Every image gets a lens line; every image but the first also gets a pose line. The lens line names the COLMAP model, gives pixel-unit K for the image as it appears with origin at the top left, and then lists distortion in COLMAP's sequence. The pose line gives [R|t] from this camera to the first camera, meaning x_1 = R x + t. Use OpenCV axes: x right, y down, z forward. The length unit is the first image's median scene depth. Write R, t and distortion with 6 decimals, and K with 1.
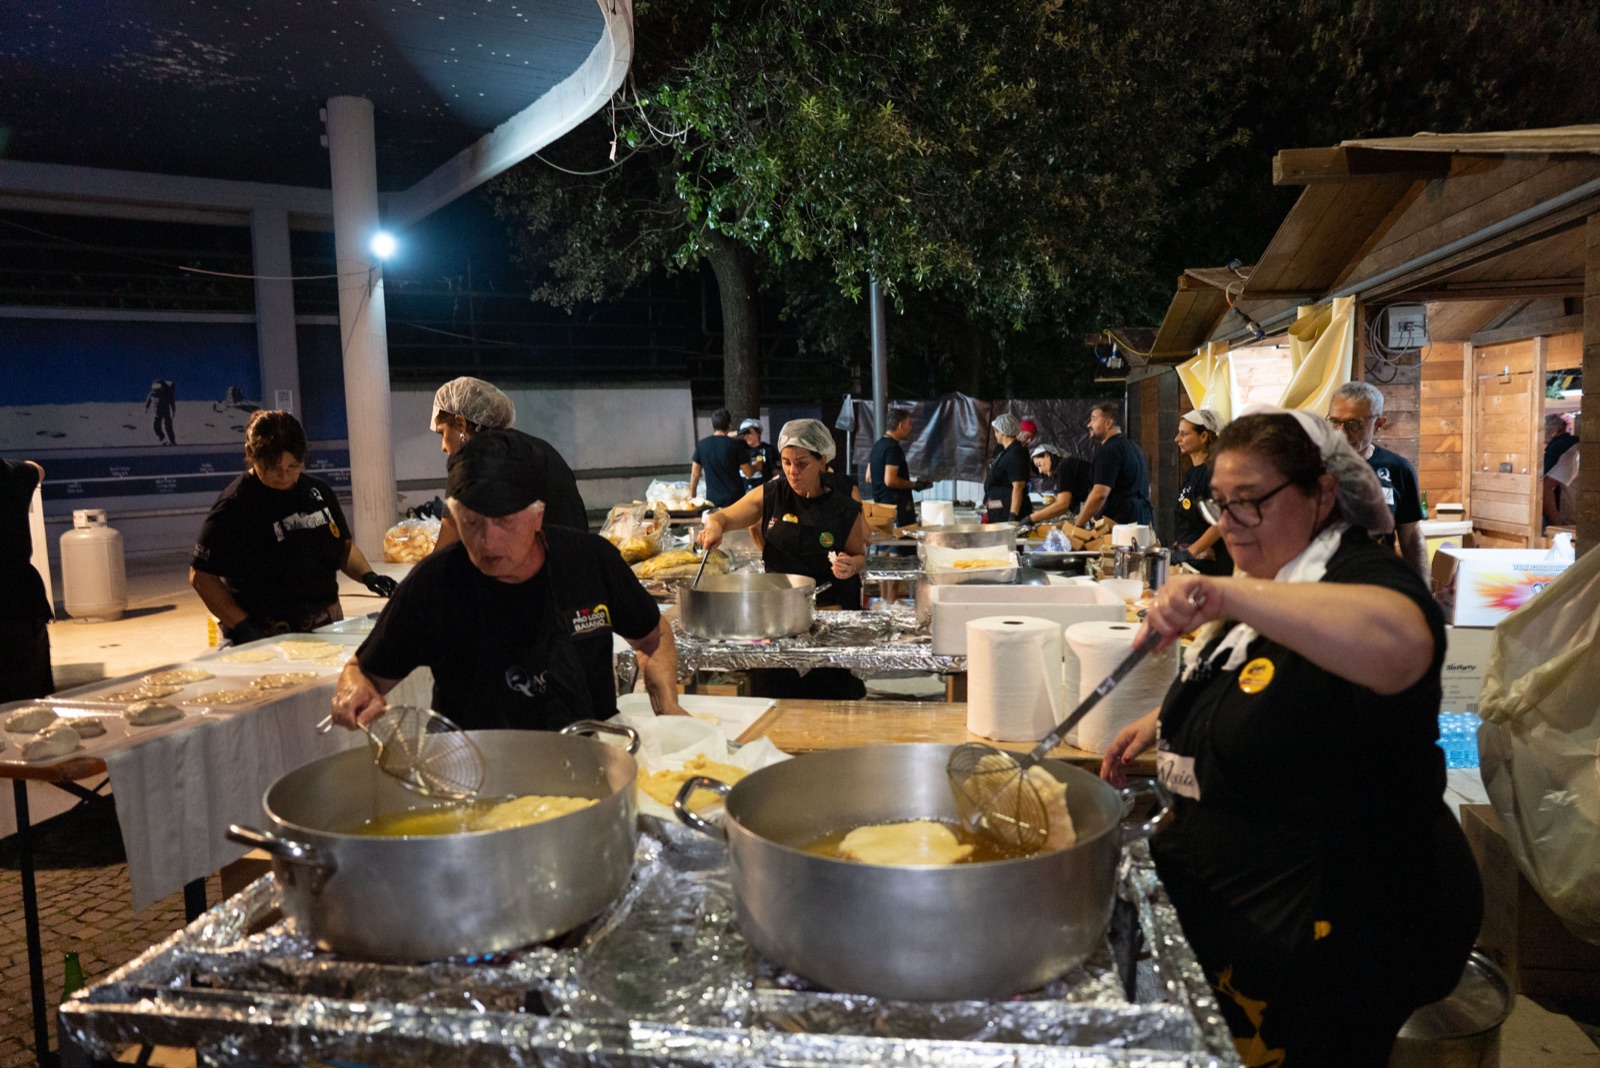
lens RADIAL K [[1101.1, 0, 798.9], [0, 1101.1, 547.2], [0, 0, 1]] dist [-0.045256, -0.001874]
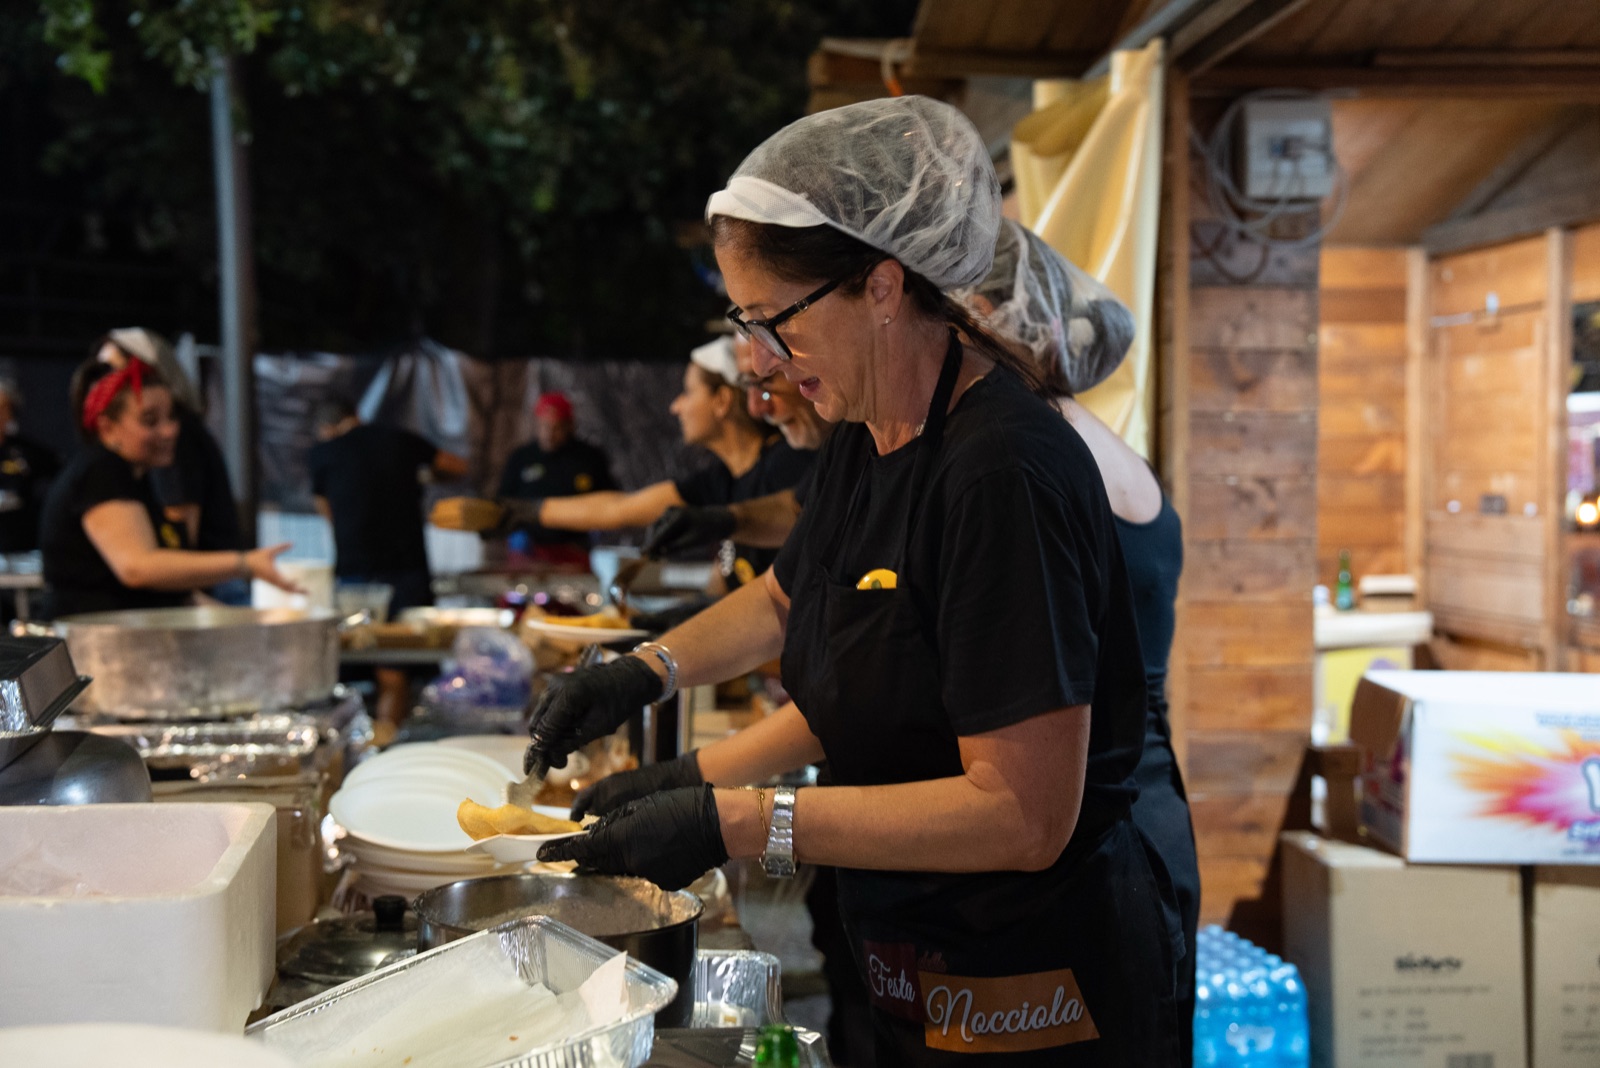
lens RADIAL K [[1922.0, 0, 799.7], [0, 1922.0, 530.0], [0, 0, 1]] dist [0.112595, 0.000000]
pose [[0.968787, 0.015379, 0.247419, 0.138382], [0.002097, 0.997530, -0.070217, -0.001564], [-0.247887, 0.068544, 0.966361, 0.234651]]
